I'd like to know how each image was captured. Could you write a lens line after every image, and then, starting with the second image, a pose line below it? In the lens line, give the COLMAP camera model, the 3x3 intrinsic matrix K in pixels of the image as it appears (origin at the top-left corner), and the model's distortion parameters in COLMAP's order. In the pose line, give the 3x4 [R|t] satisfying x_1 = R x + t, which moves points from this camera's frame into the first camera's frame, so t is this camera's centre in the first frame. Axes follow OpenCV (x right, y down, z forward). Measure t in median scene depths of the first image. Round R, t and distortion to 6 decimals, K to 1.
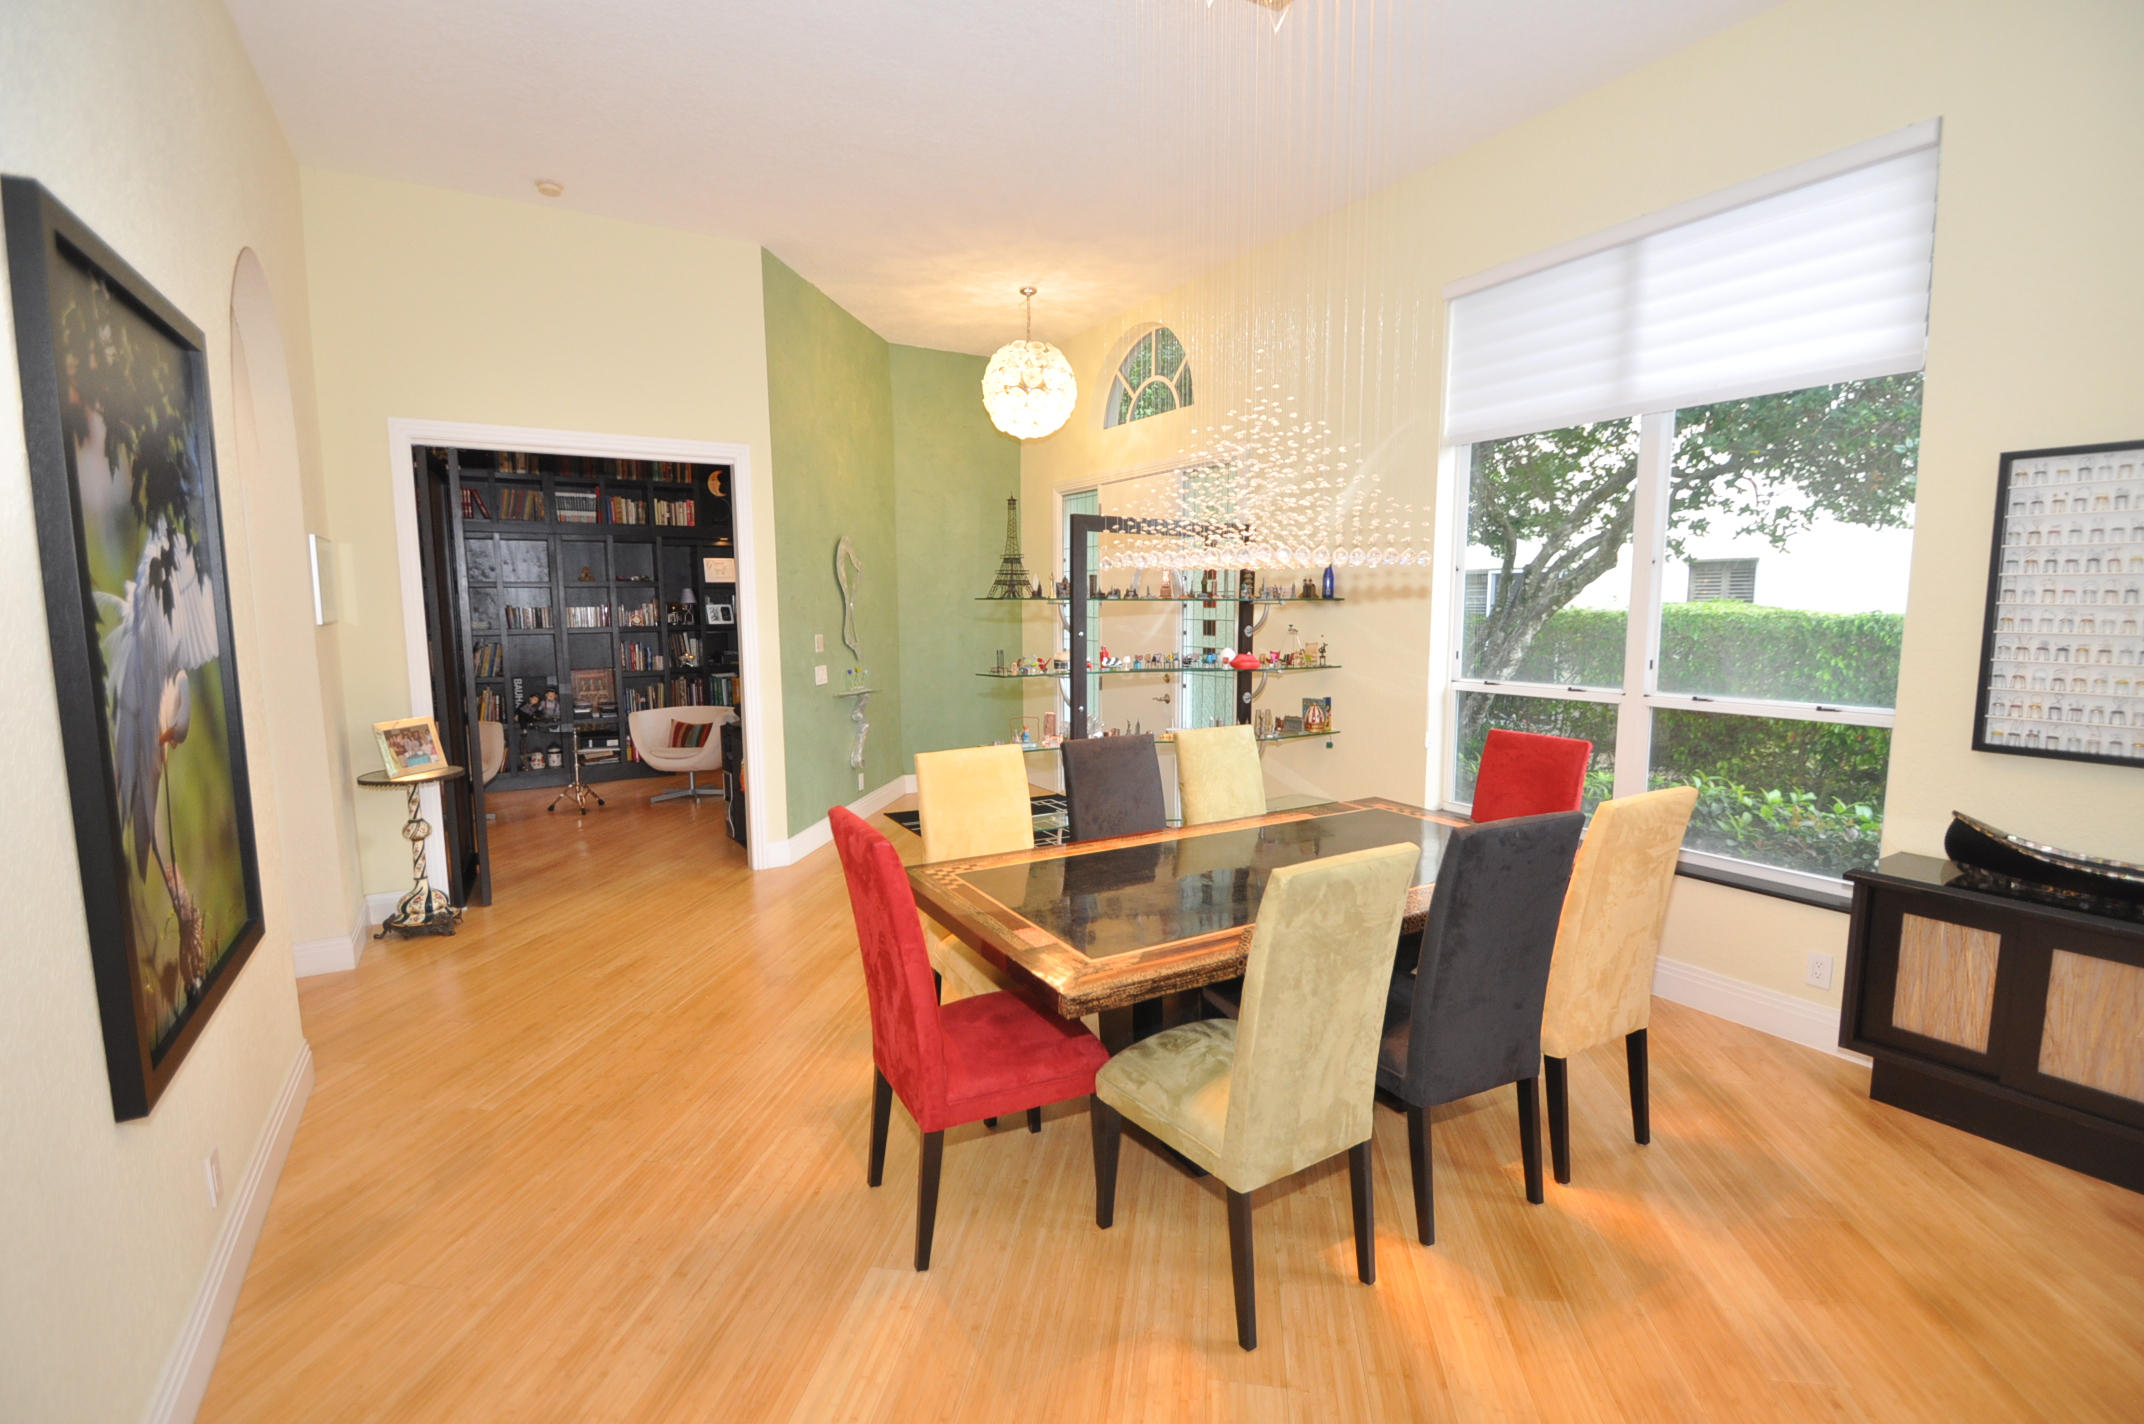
lens RADIAL K [[965.1, 0, 1072.0], [0, 965.1, 712.0], [0, 0, 1]] dist [-0.029838, -0.000010]
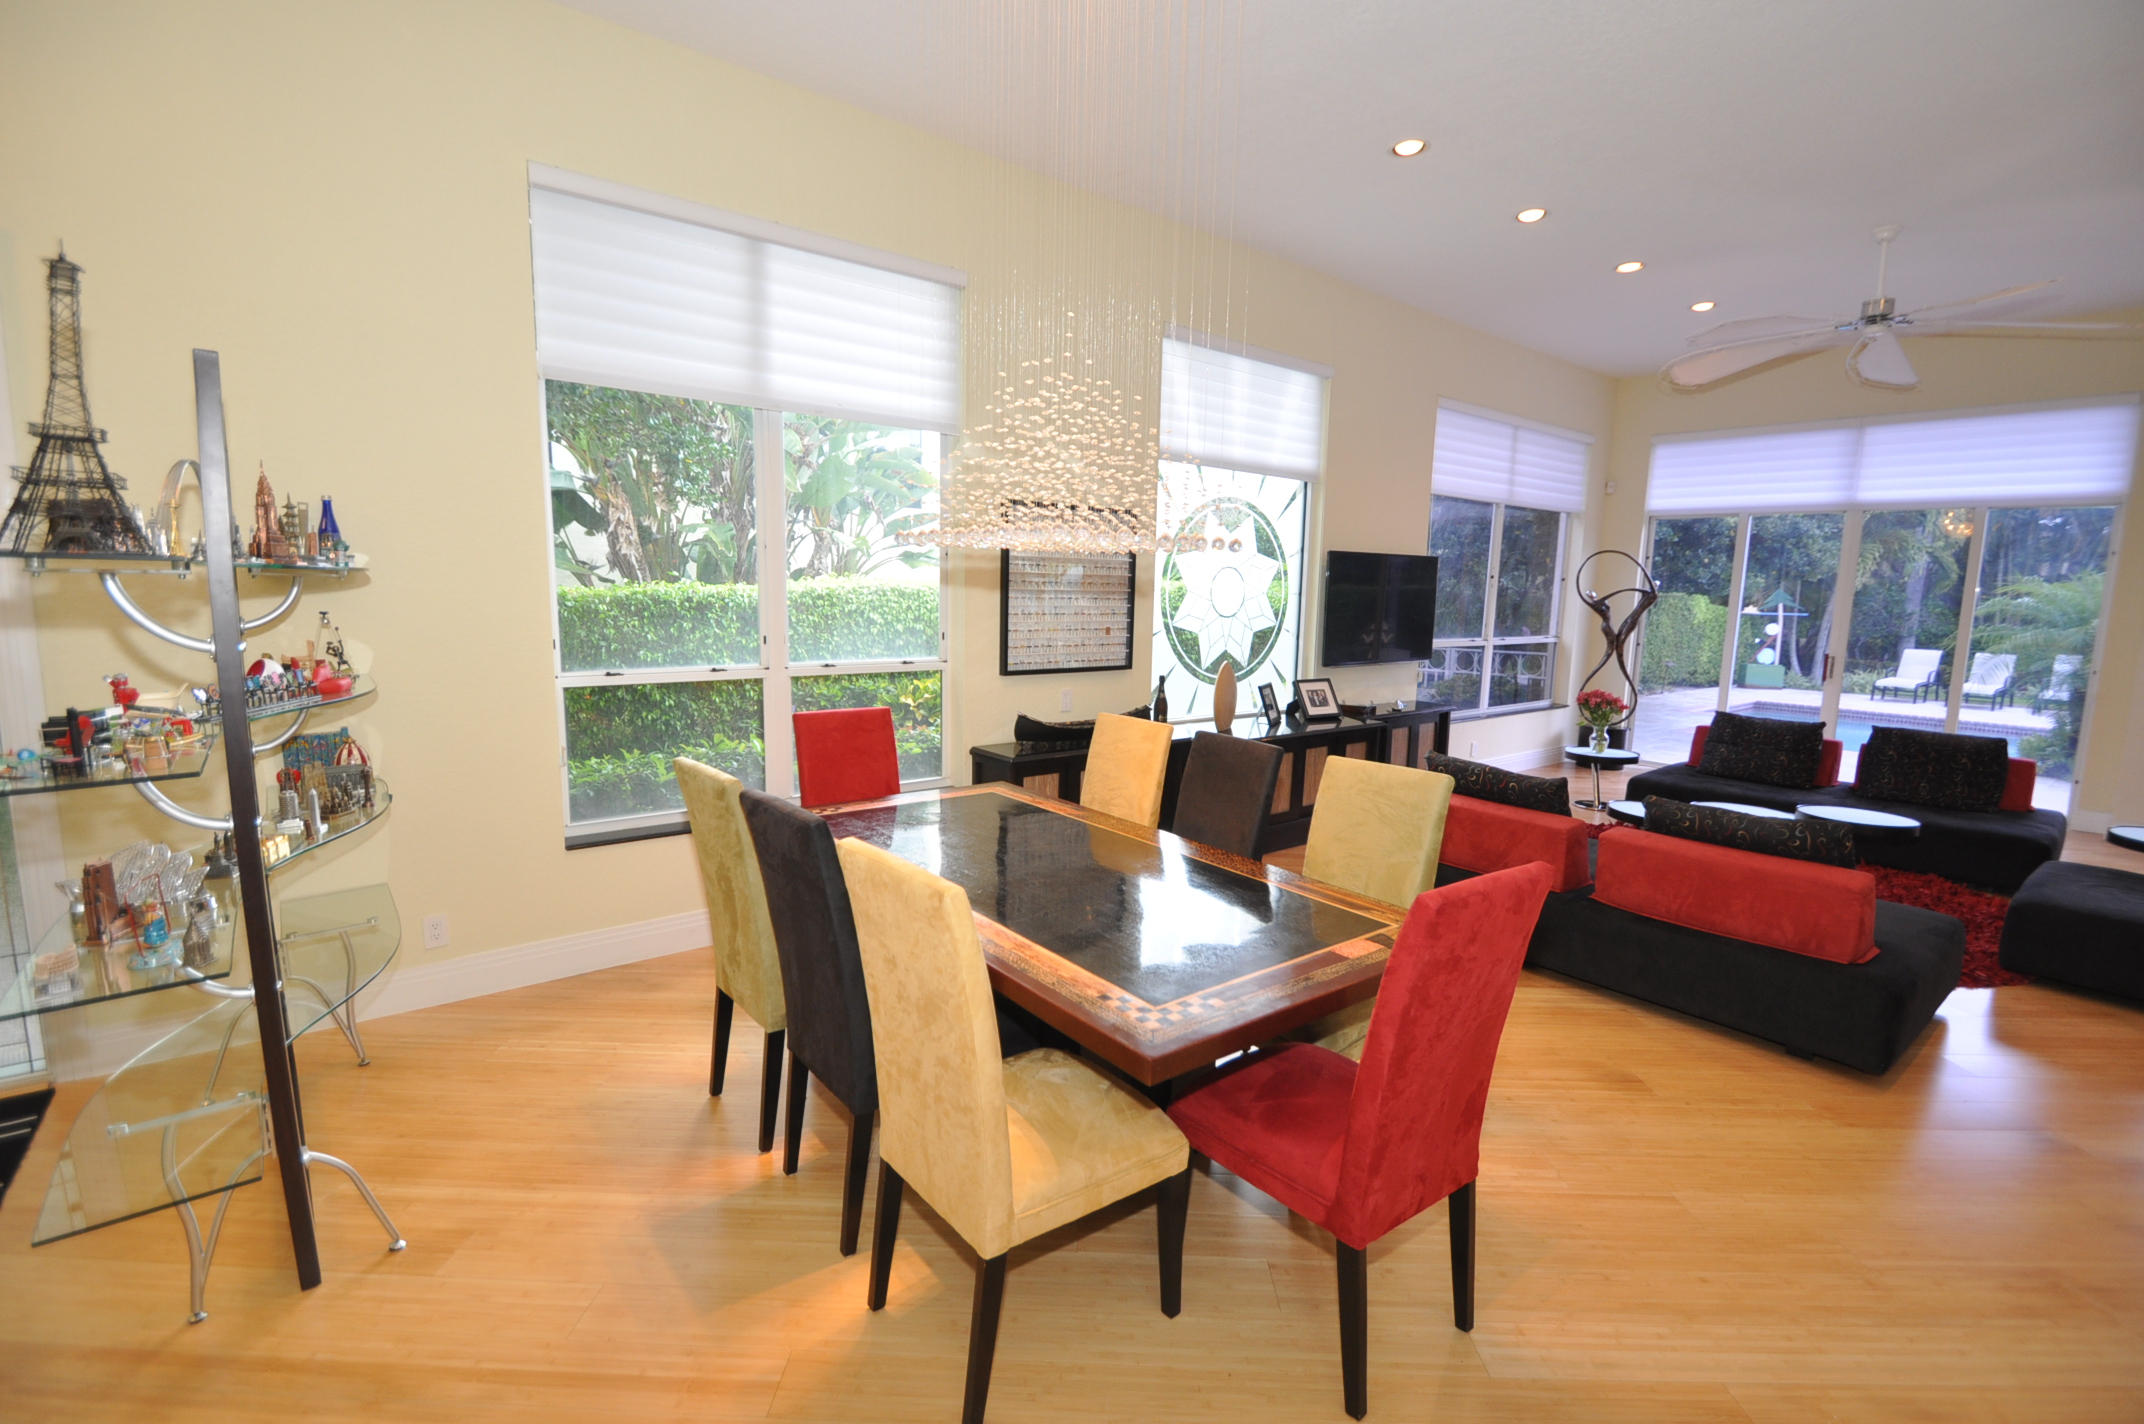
lens RADIAL K [[912.7, 0, 1072.0], [0, 912.7, 712.0], [0, 0, 1]] dist [-0.001169, -0.000168]
pose [[-0.125524, -0.131626, 0.983320, -0.644295], [0.091705, 0.985377, 0.143608, -0.113330], [-0.987843, 0.108202, -0.111617, 1.019047]]
